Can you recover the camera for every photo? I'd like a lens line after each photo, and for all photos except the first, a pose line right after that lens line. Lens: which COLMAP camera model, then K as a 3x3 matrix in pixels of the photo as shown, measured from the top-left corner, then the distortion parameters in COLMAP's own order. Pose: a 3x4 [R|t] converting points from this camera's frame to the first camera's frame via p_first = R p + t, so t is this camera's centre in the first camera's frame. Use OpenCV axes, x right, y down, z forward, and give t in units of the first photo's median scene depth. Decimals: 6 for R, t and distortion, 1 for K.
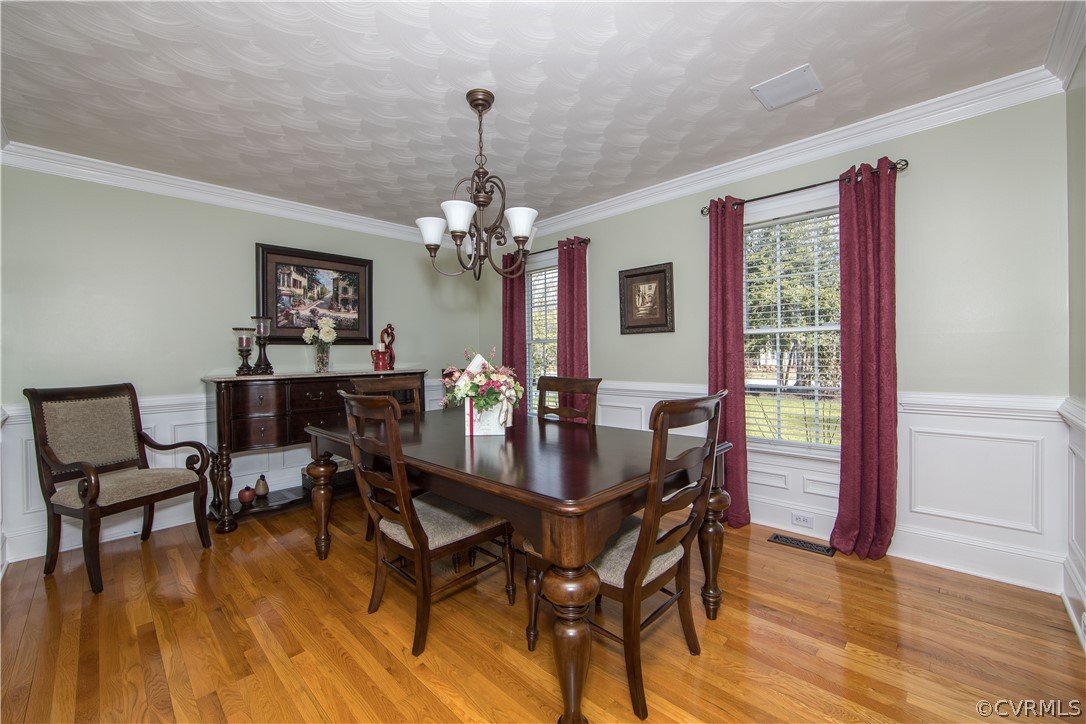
lens RADIAL K [[433.1, 0, 540.6], [0, 433.1, 365.0], [0, 0, 1]] dist [-0.019533, -0.000027]
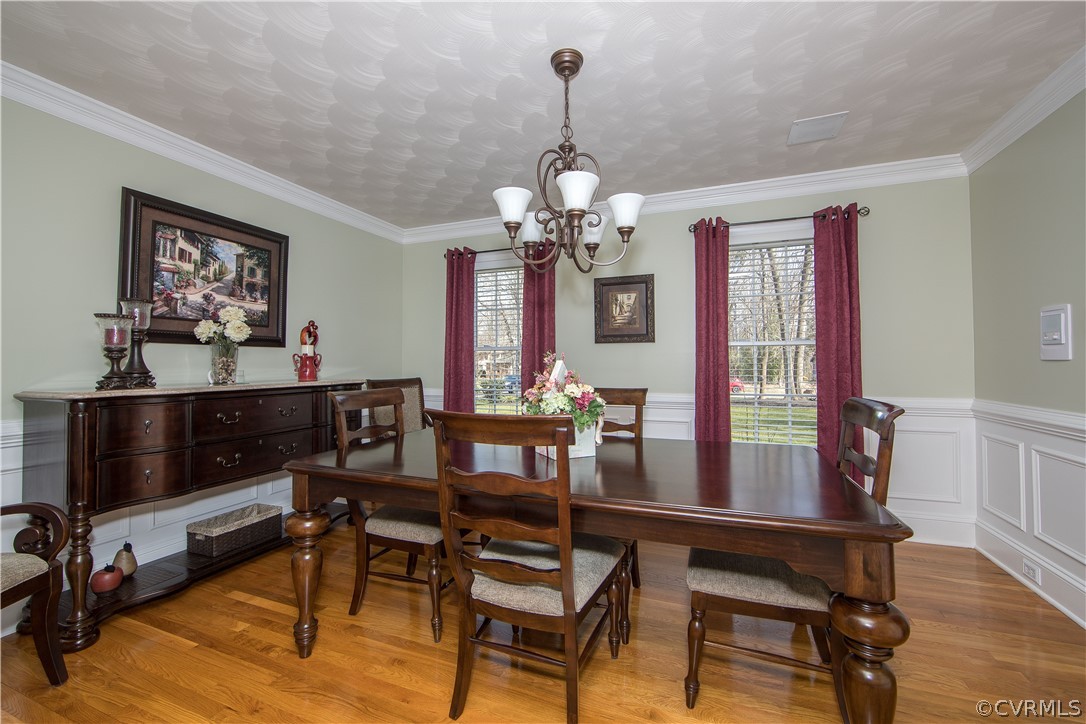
lens RADIAL K [[433.8, 0, 543.0], [0, 433.8, 362.0], [0, 0, 1]] dist [-0.018871, 0.000143]
pose [[0.920729, 0.013698, 0.389963, -0.312054], [-0.000987, 0.999462, -0.032777, 0.003732], [-0.390202, 0.029794, 0.920247, 0.154226]]
